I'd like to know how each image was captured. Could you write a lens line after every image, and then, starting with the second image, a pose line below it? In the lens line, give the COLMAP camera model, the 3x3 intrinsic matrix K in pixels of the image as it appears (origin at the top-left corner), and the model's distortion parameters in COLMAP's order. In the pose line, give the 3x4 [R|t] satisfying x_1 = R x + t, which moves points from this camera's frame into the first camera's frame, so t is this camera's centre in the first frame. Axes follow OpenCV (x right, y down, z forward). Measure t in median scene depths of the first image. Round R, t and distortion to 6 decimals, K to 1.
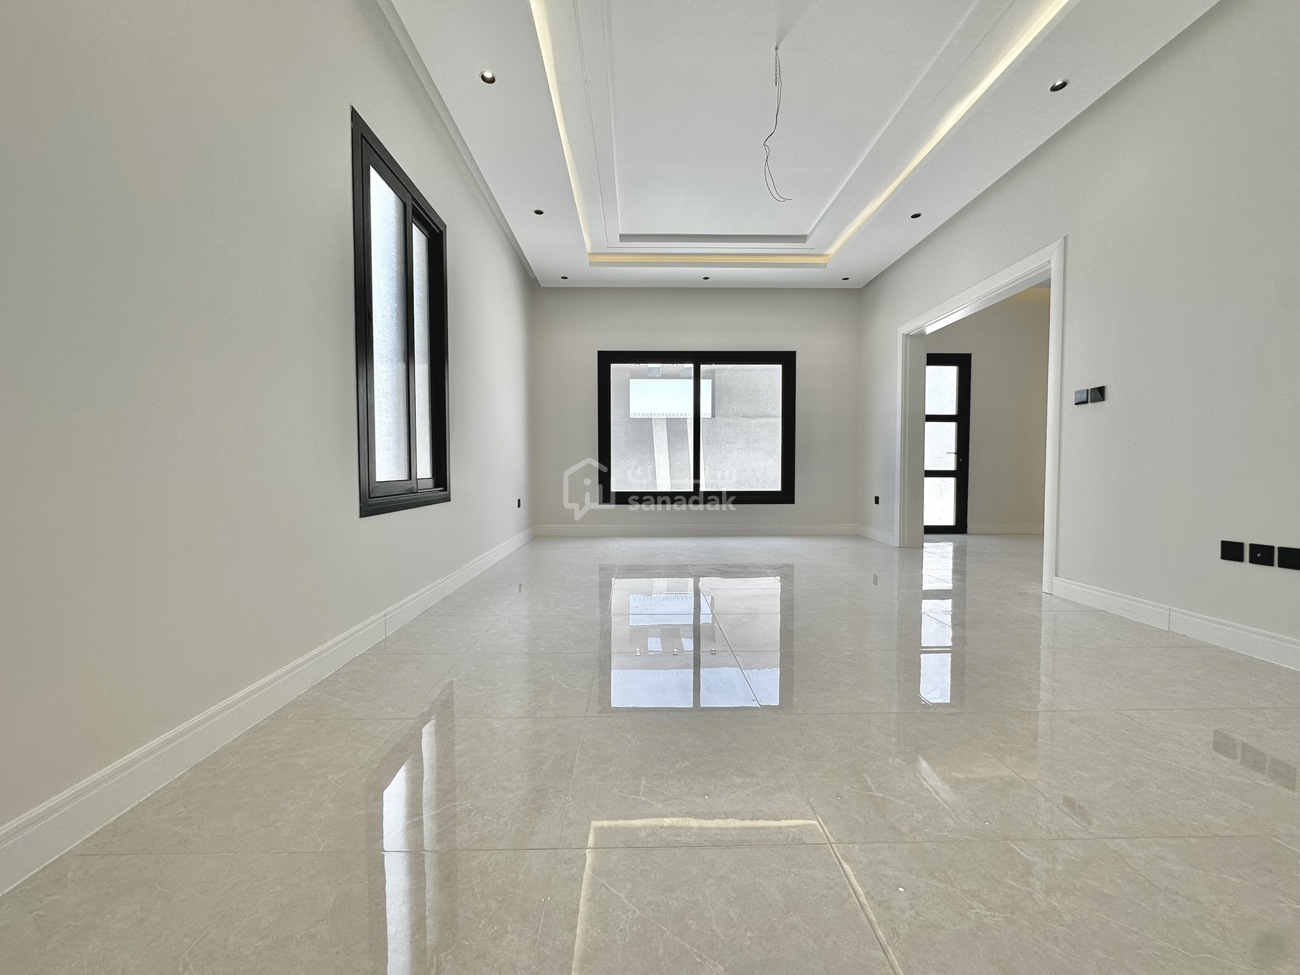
lens RADIAL K [[518.2, 0, 643.8], [0, 518.2, 488.4], [0, 0, 1]] dist [-0.015358, 0.000045]
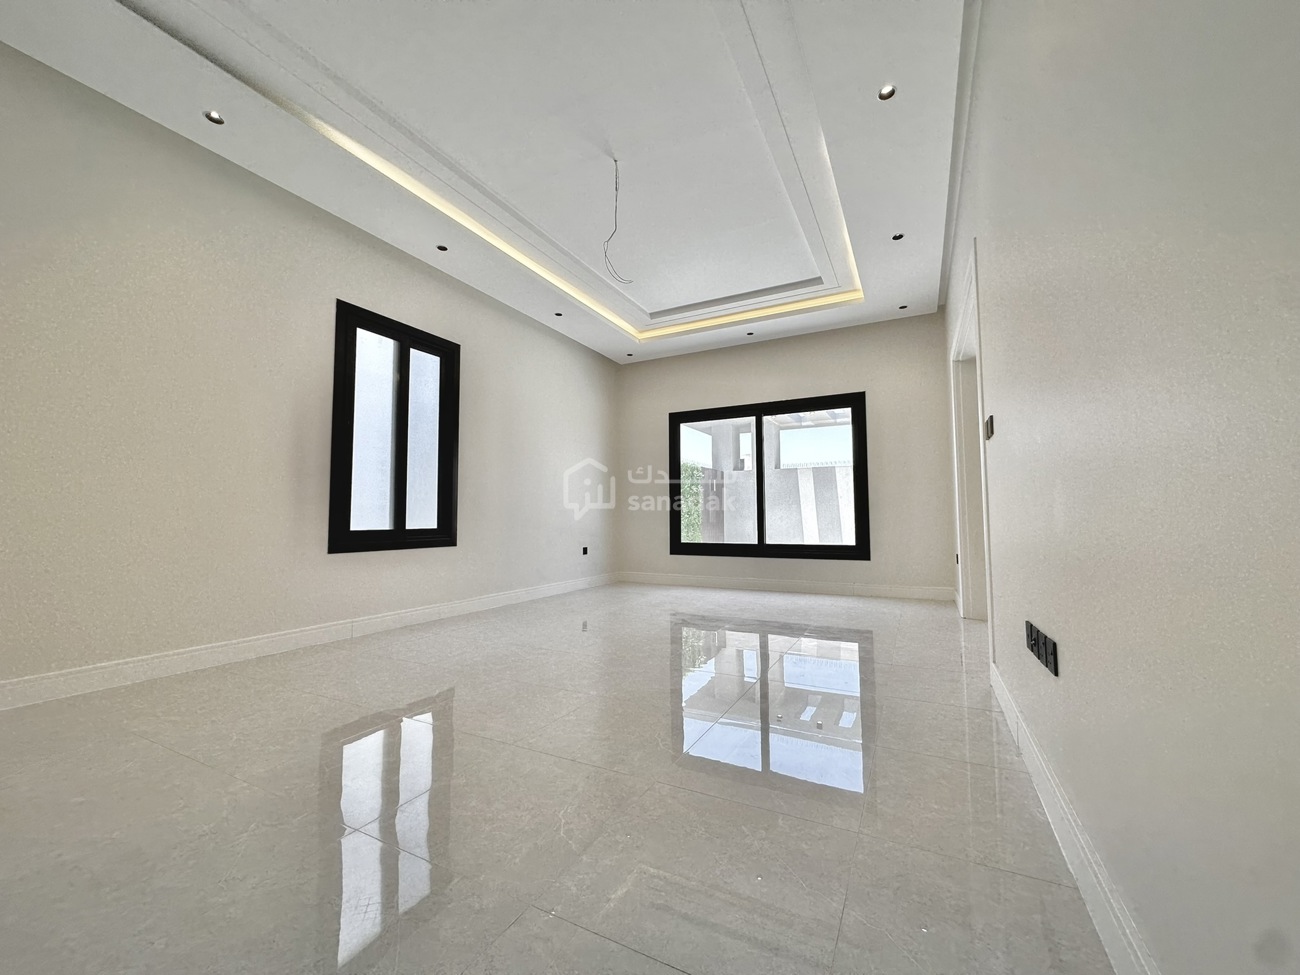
lens RADIAL K [[518.2, 0, 643.8], [0, 518.2, 488.4], [0, 0, 1]] dist [-0.015358, 0.000045]
pose [[0.877991, -0.031061, -0.477668, 0.378298], [-0.016843, 0.995270, -0.095677, -0.001723], [0.478380, 0.092049, 0.873315, 0.032701]]
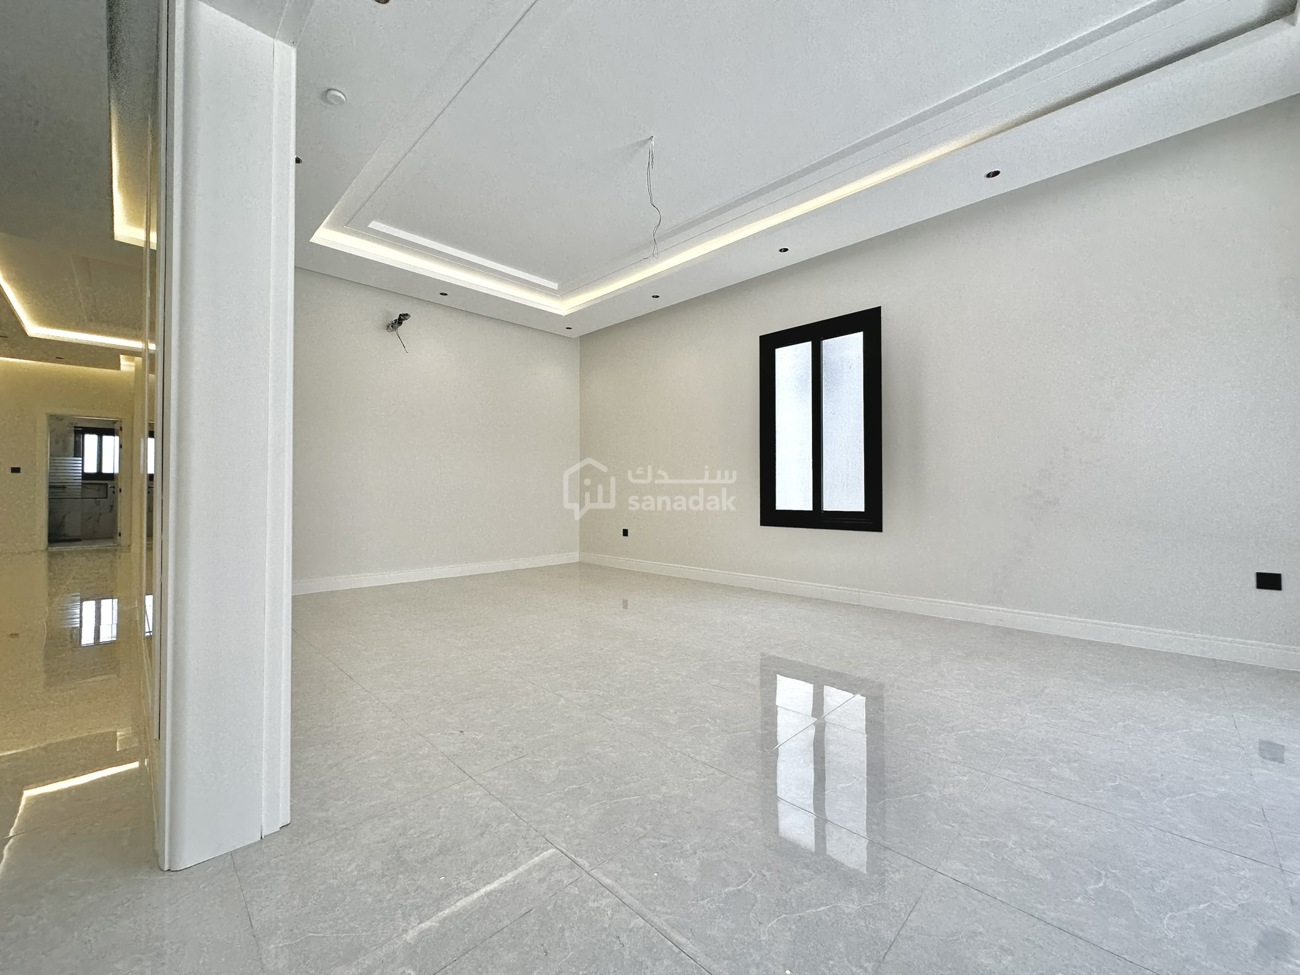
lens RADIAL K [[517.9, 0, 650.0], [0, 517.9, 487.5], [0, 0, 1]] dist [0.011954, -0.012421]
pose [[-0.710738, -0.004522, -0.703443, 0.472073], [-0.027540, 0.999392, 0.021401, -0.048924], [0.702918, 0.034584, -0.710430, 0.811934]]
